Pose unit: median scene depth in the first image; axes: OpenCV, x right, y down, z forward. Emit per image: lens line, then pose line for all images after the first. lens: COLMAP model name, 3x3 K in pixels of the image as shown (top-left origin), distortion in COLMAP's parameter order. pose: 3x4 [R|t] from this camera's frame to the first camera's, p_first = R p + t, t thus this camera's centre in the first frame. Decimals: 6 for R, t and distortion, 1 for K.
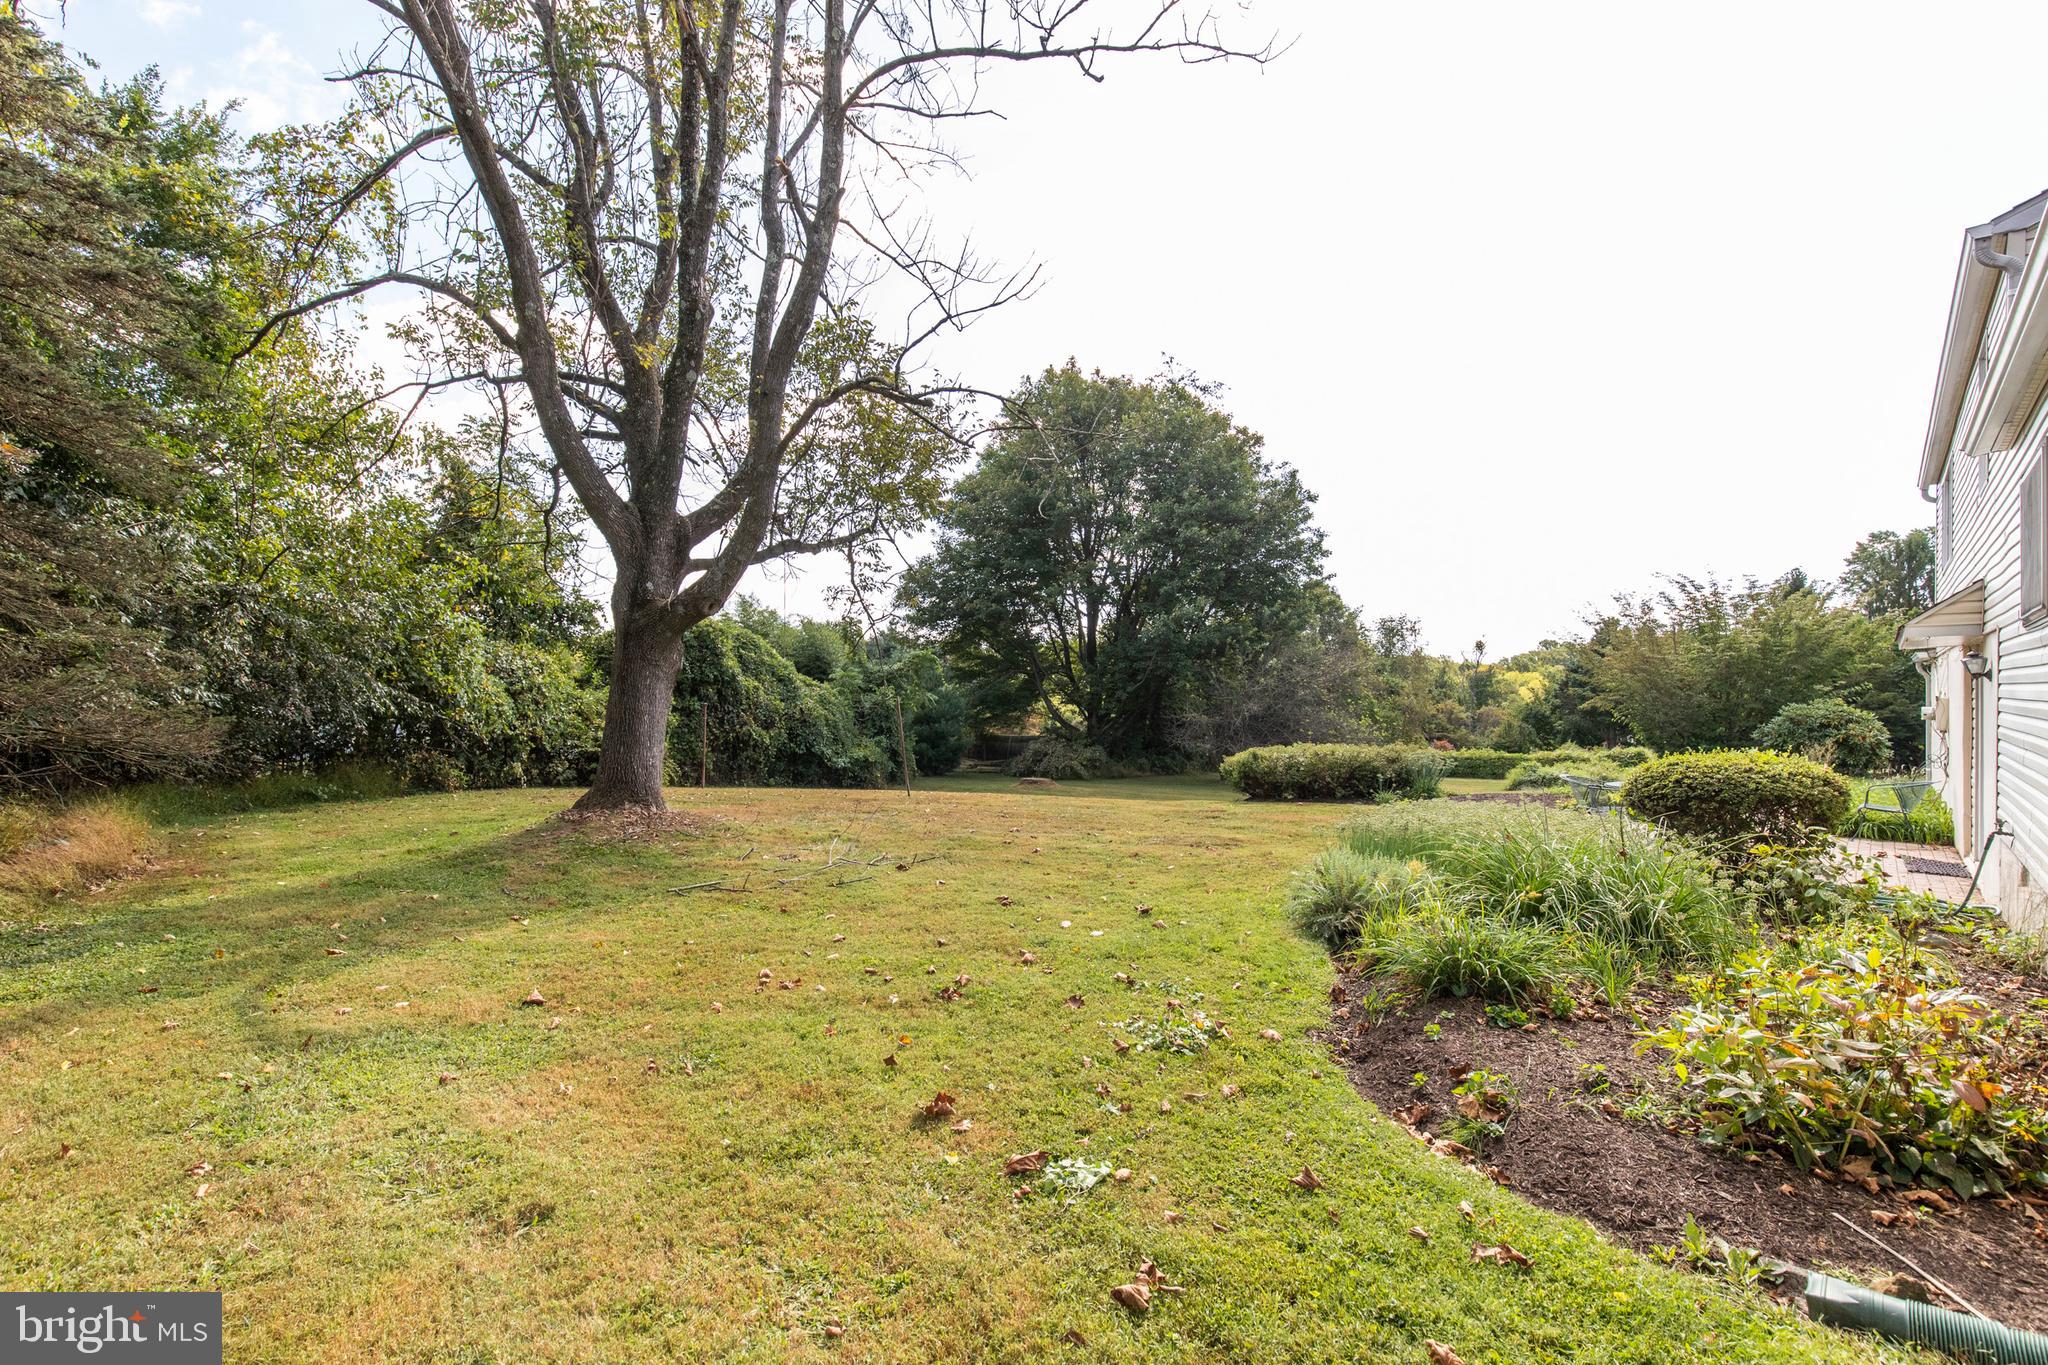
lens RADIAL K [[948.3, 0, 1020.8], [0, 948.3, 685.1], [0, 0, 1]] dist [0.007350, -0.000214]
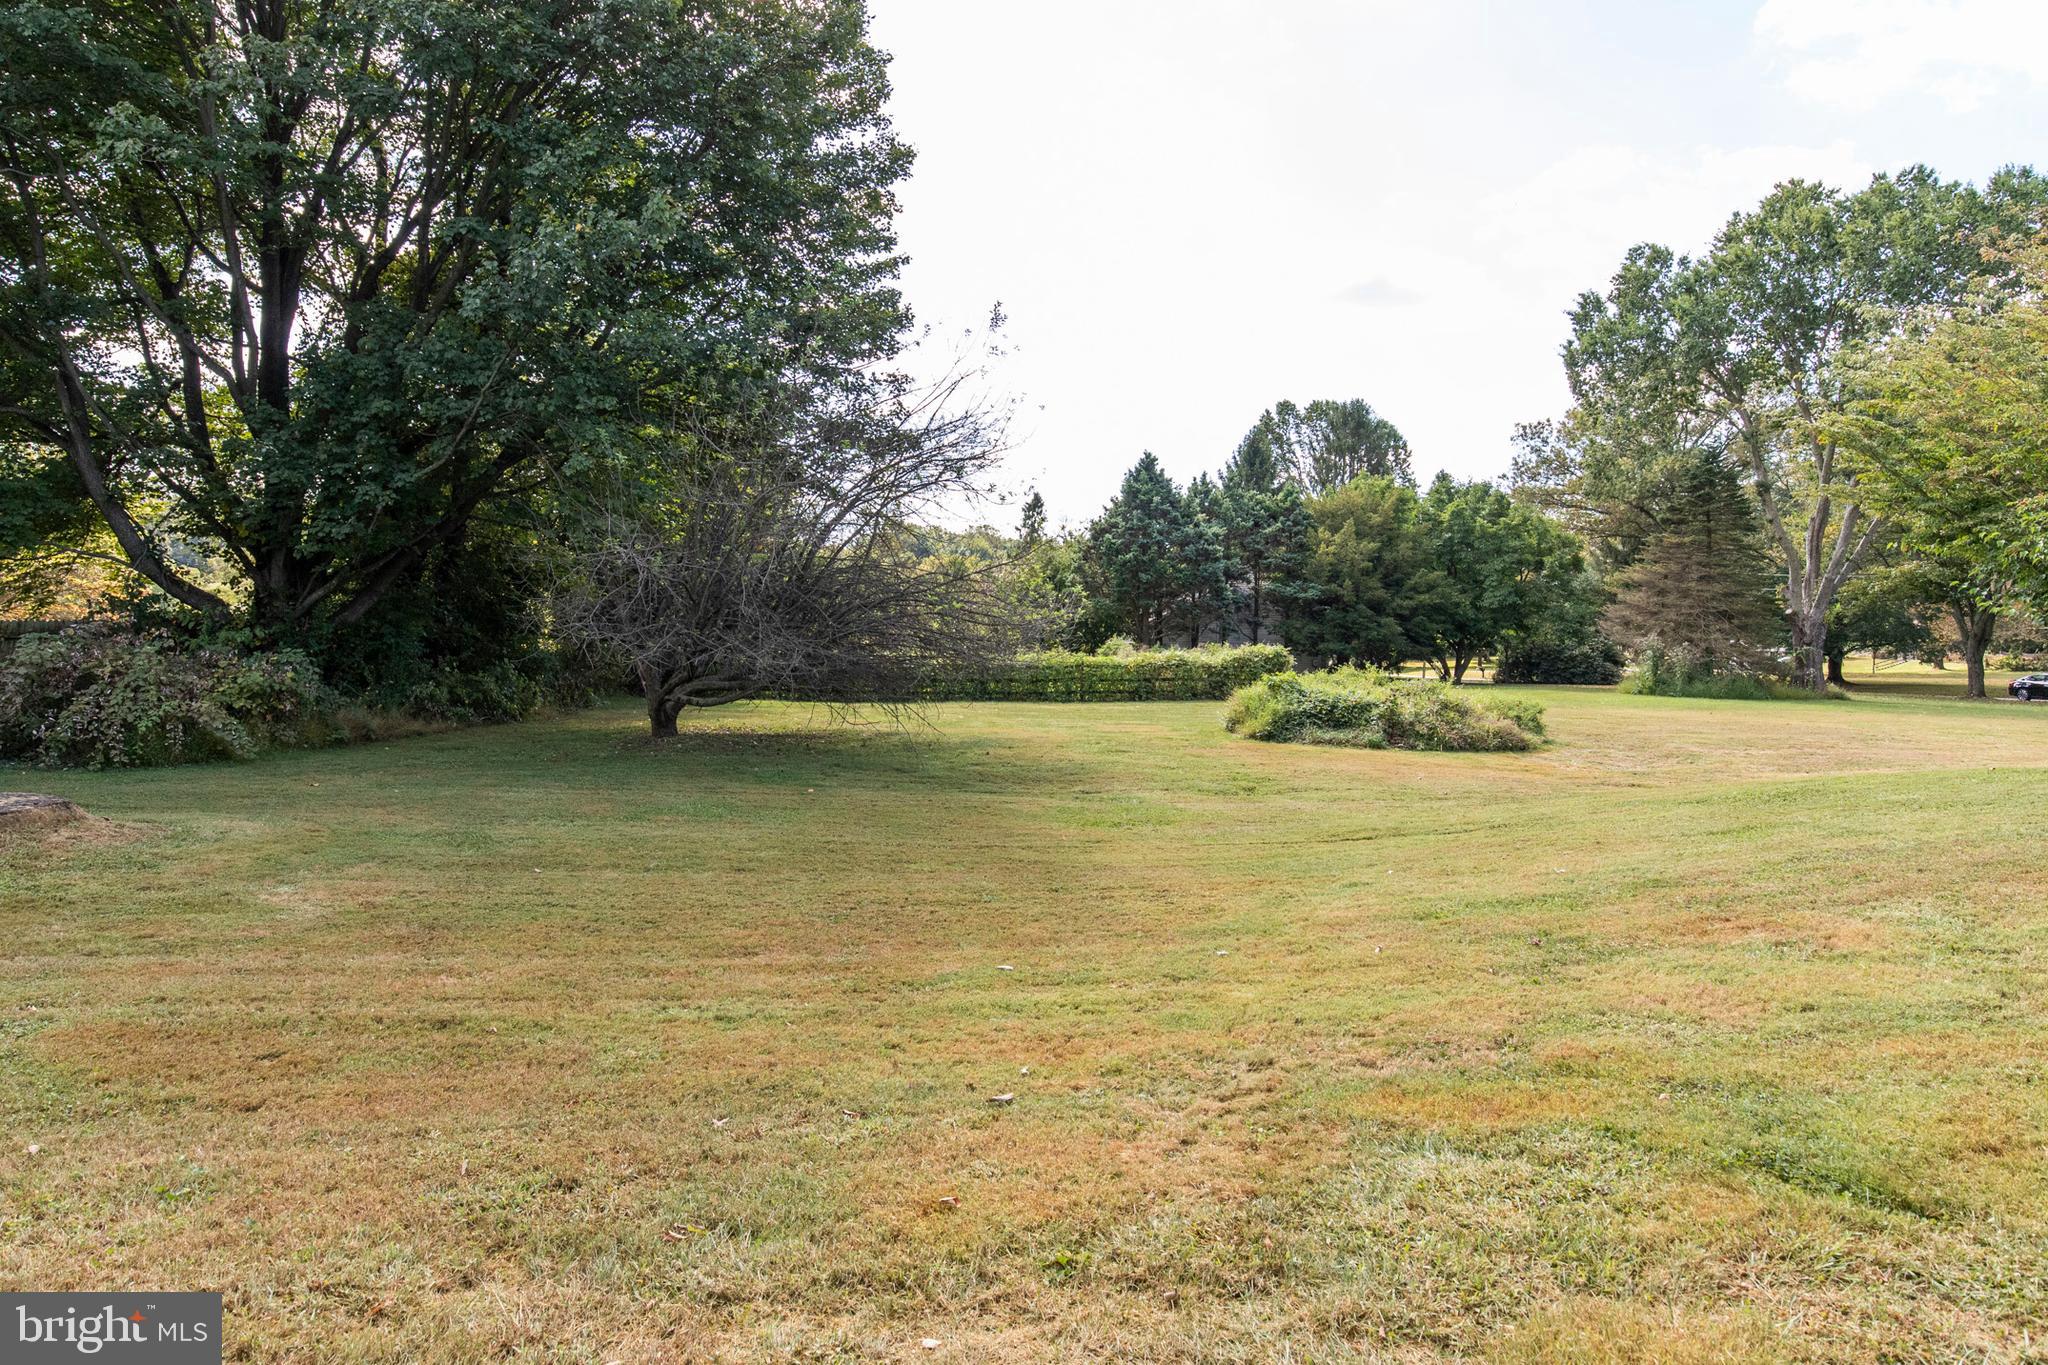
lens RADIAL K [[1228.4, 0, 968.2], [0, 1228.4, 586.1], [0, 0, 1]] dist [0.004116, 0.000399]
pose [[0.828442, 0.020516, 0.559698, 0.036819], [-0.027238, 0.999622, 0.003676, 0.033607], [-0.559411, -0.018291, 0.828688, 0.511424]]
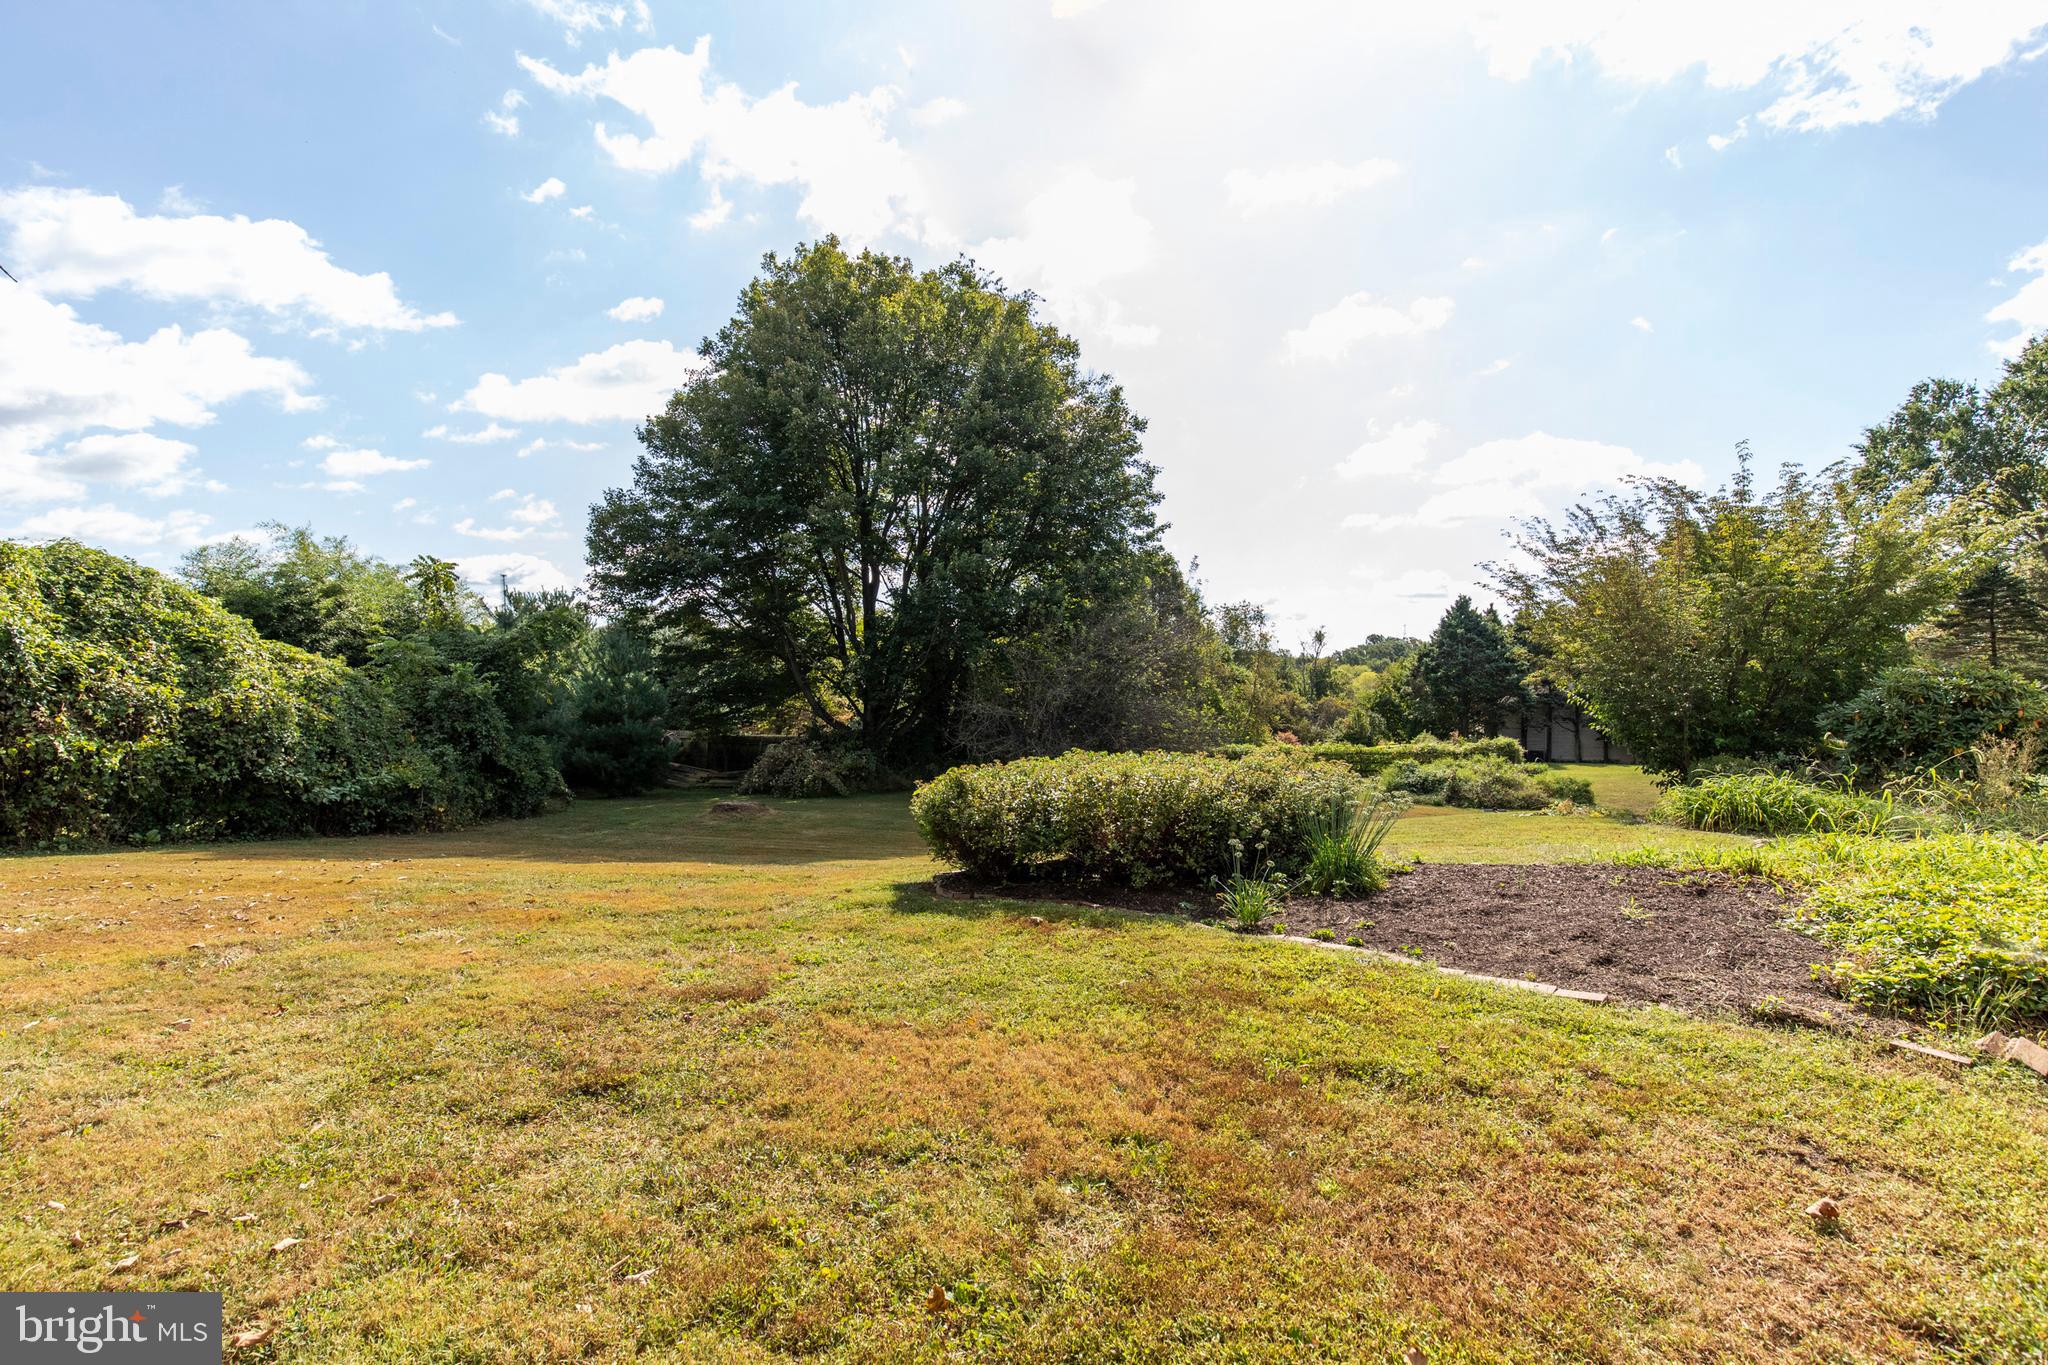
lens RADIAL K [[935.6, 0, 1021.6], [0, 935.6, 684.2], [0, 0, 1]] dist [0.011979, 0.000003]
pose [[0.988879, -0.008994, 0.148452, 0.093145], [0.008679, 0.999959, 0.002770, 0.011659], [-0.148471, -0.001451, 0.988916, 0.250676]]
